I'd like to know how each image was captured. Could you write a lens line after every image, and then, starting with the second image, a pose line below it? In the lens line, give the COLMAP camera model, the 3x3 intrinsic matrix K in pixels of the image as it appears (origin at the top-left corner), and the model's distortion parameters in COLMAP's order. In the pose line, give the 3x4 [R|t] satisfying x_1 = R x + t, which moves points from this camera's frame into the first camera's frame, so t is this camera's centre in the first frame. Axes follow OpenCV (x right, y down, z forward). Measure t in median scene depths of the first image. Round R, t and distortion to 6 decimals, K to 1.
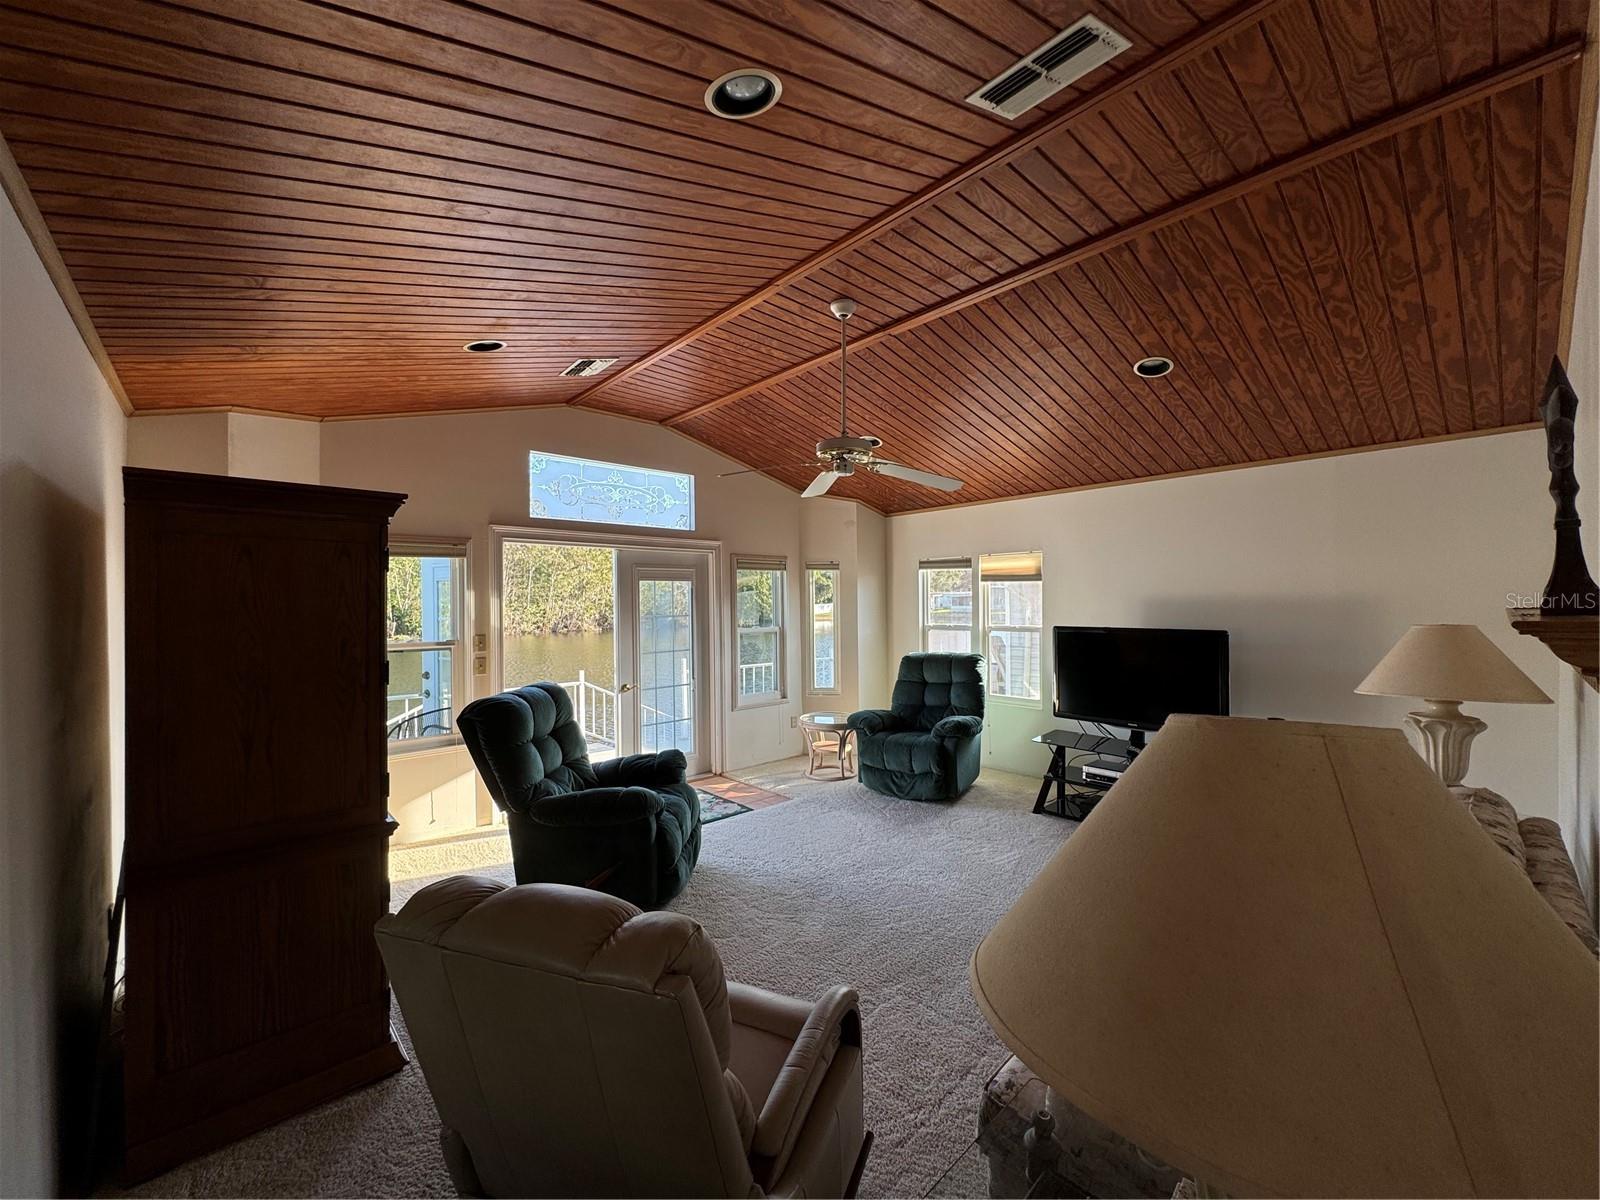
lens RADIAL K [[640.3, 0, 800.2], [0, 640.3, 604.3], [0, 0, 1]] dist [-0.003131, 0.000348]
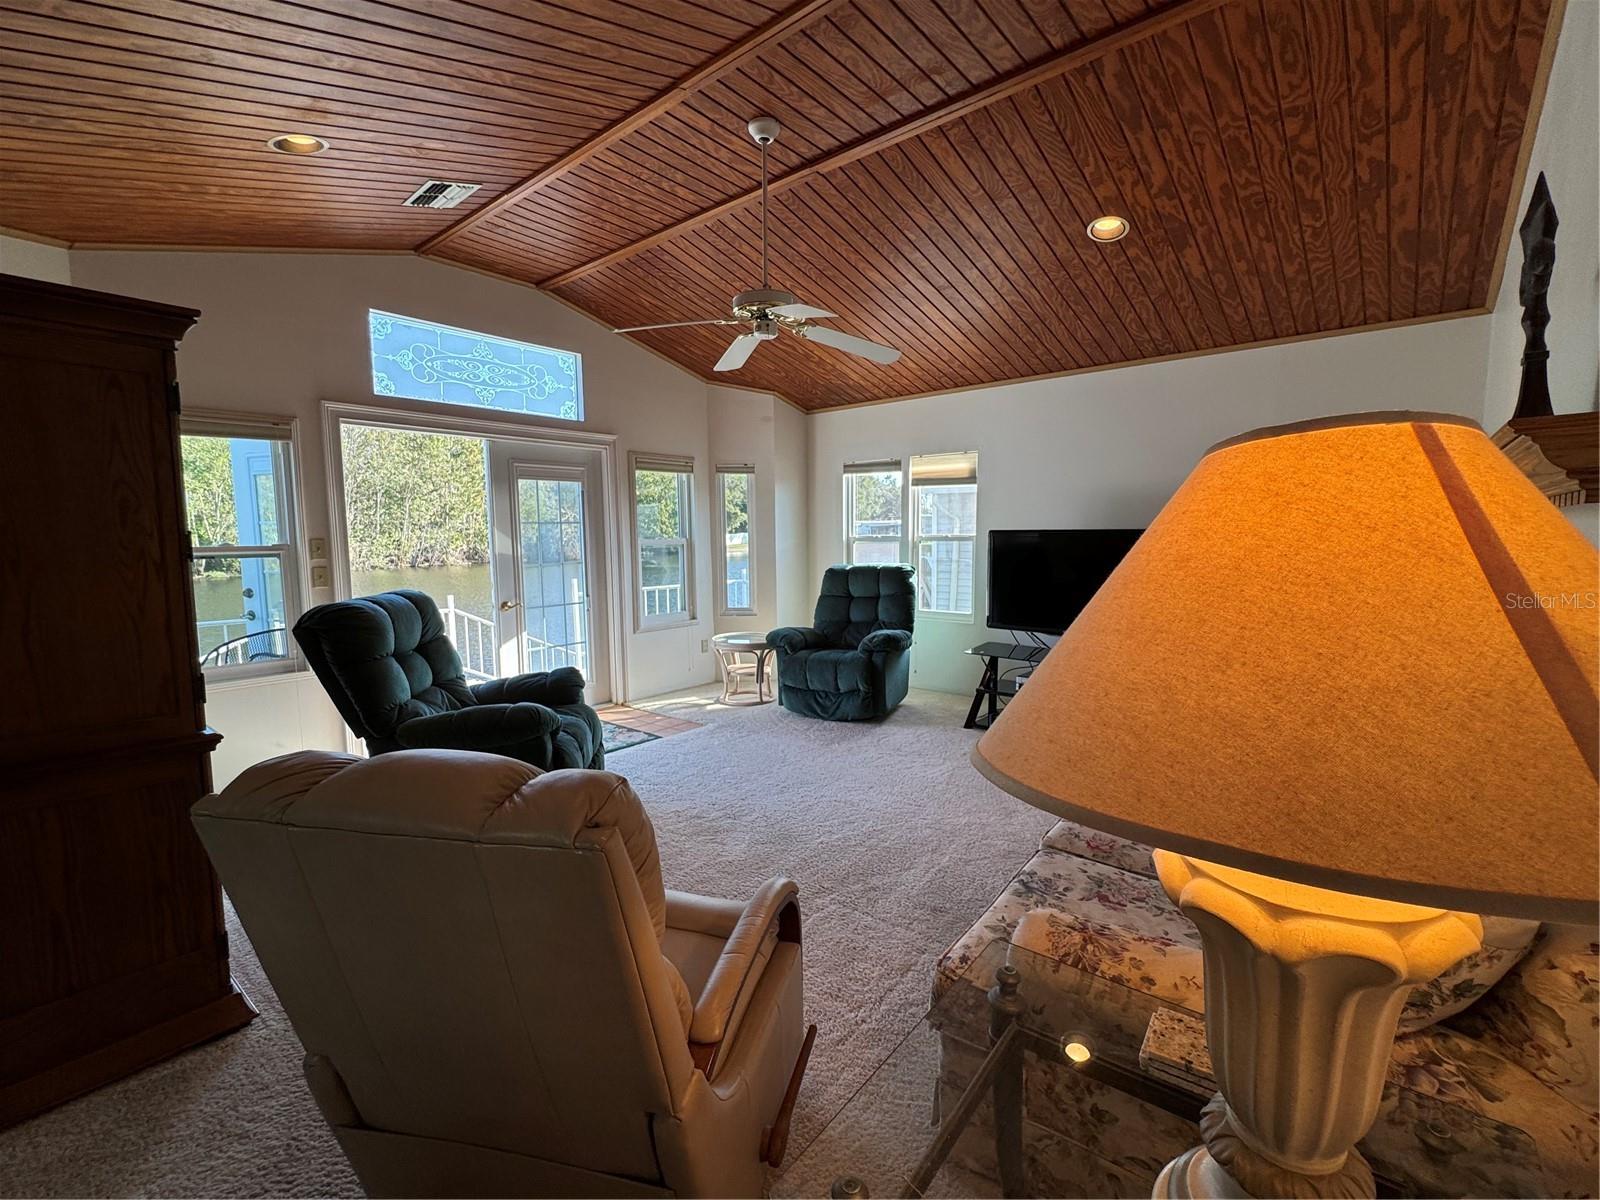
lens RADIAL K [[706.4, 0, 800.3], [0, 706.4, 608.3], [0, 0, 1]] dist [-0.003006, 0.000133]
pose [[0.990792, -0.014295, 0.134638, -0.017966], [0.001006, 0.995160, 0.098259, 0.065402], [-0.135391, -0.097219, 0.986011, 0.031578]]
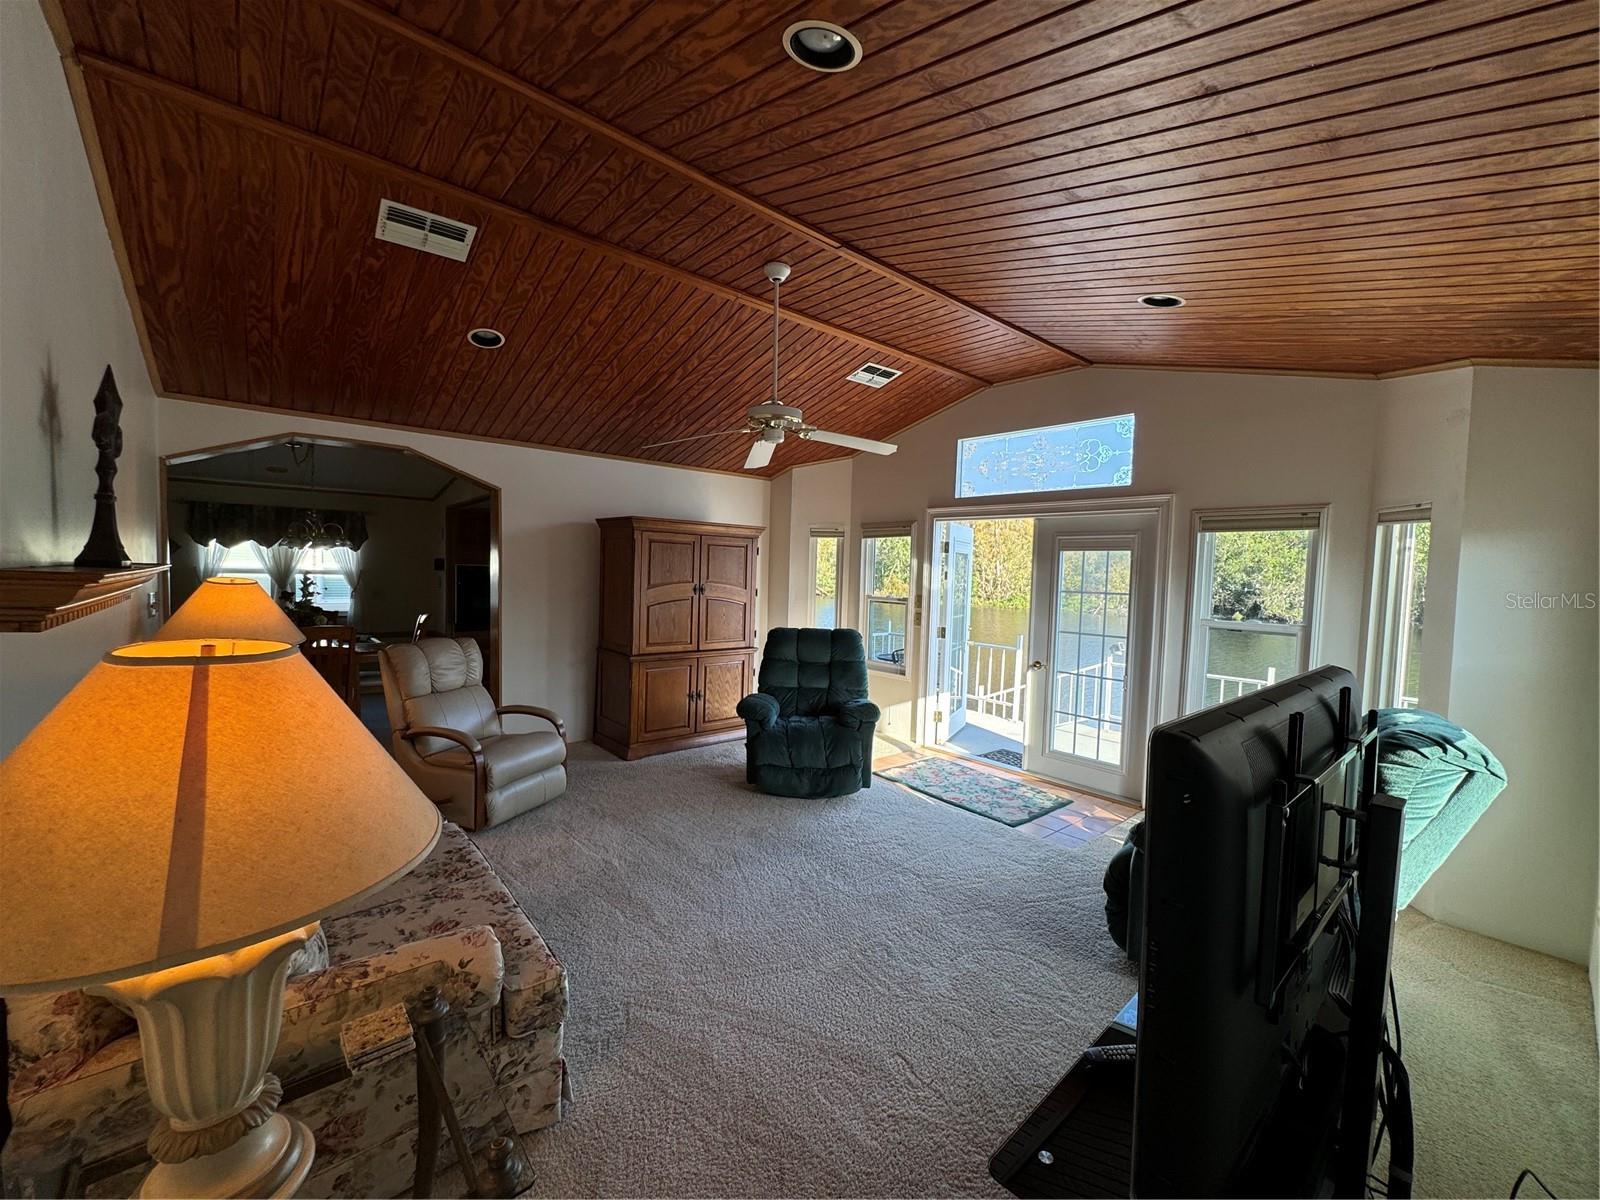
lens RADIAL K [[640.3, 0, 800.2], [0, 640.3, 604.3], [0, 0, 1]] dist [-0.003131, 0.000348]
pose [[-0.018282, 0.064419, -0.997755, 1.050773], [-0.036394, 0.997218, 0.065051, -0.012625], [0.999170, 0.037502, -0.015886, 1.040693]]
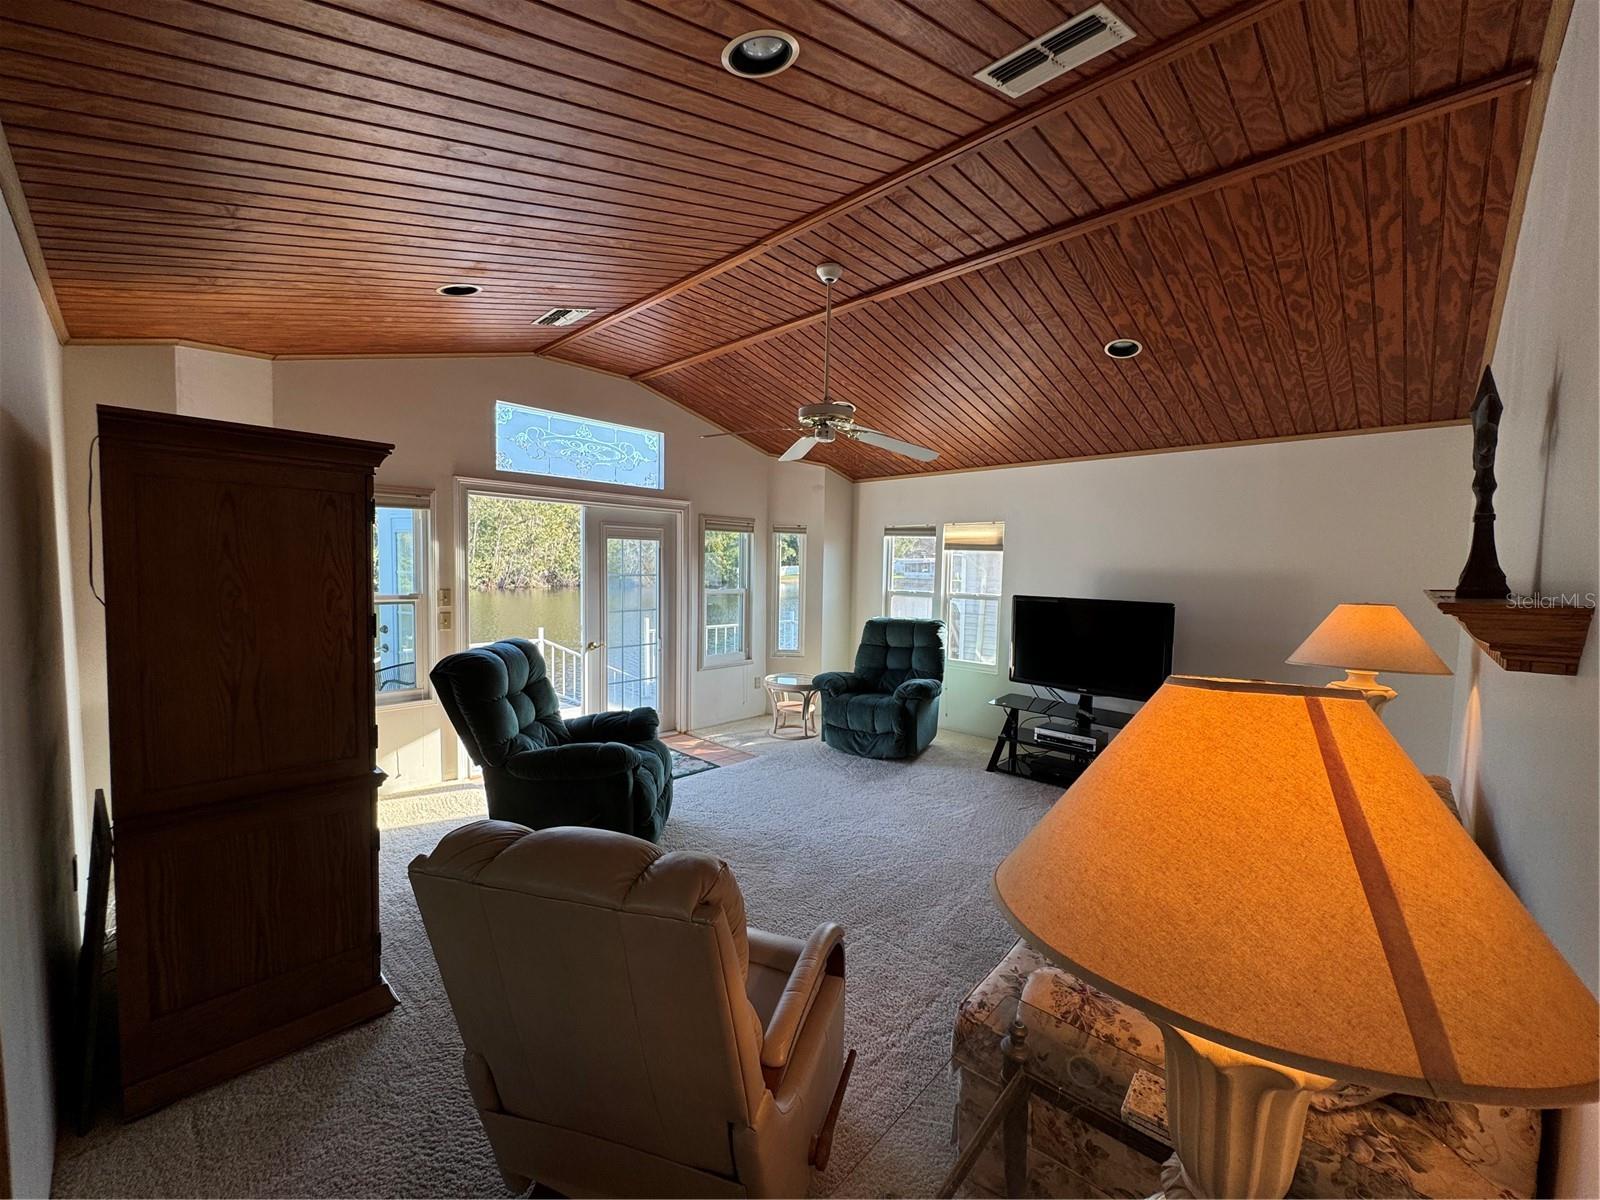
lens RADIAL K [[641.8, 0, 798.6], [0, 641.8, 604.2], [0, 0, 1]] dist [-0.003293, 0.000324]
pose [[0.997015, 0.024317, 0.073285, -0.041748], [-0.028537, 0.997961, 0.057094, -0.001125], [-0.071747, -0.059015, 0.995675, -0.024213]]
